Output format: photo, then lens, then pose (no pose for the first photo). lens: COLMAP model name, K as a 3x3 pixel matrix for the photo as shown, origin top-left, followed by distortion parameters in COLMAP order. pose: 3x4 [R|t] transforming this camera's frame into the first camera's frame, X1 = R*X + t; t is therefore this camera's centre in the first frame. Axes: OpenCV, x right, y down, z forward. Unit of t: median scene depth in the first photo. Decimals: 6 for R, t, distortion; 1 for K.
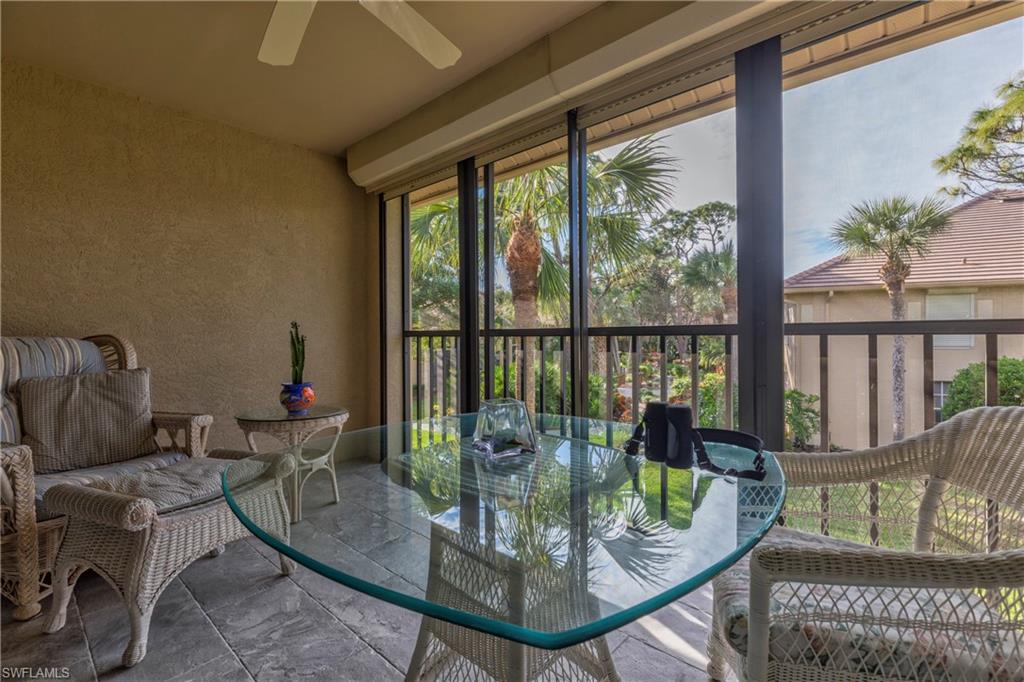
lens RADIAL K [[464.5, 0, 510.1], [0, 464.5, 342.7], [0, 0, 1]] dist [0.001970, 0.000314]
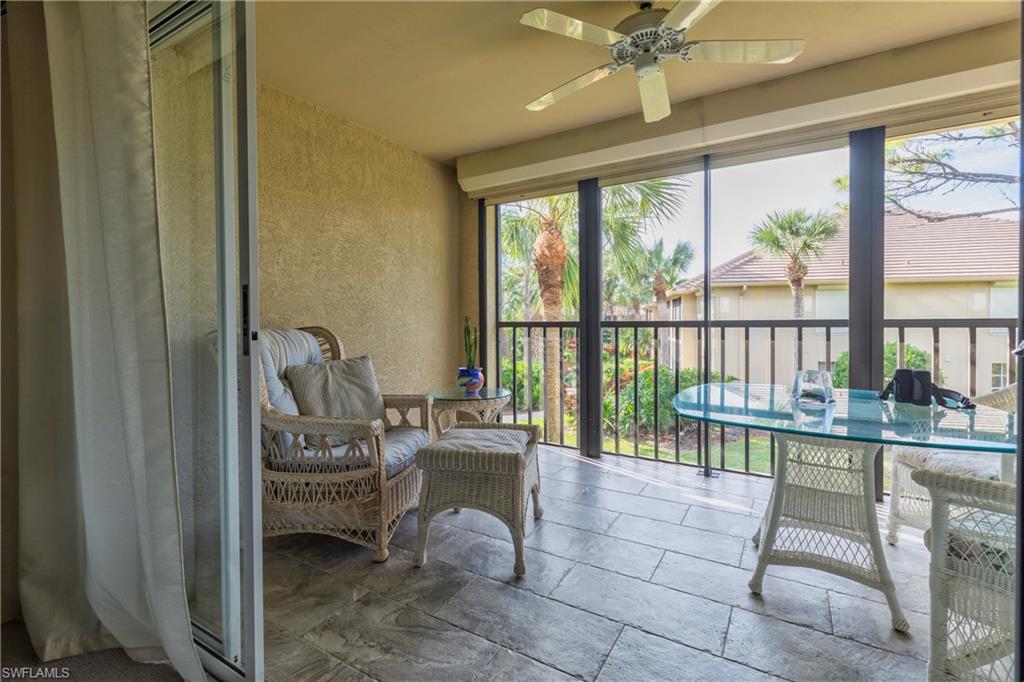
lens RADIAL K [[464.5, 0, 513.4], [0, 464.5, 338.0], [0, 0, 1]] dist [0.001970, 0.000314]
pose [[0.981492, -0.005510, 0.191426, -0.444482], [0.002472, 0.999867, 0.016105, -0.004676], [-0.191489, -0.015333, 0.981375, -0.122297]]
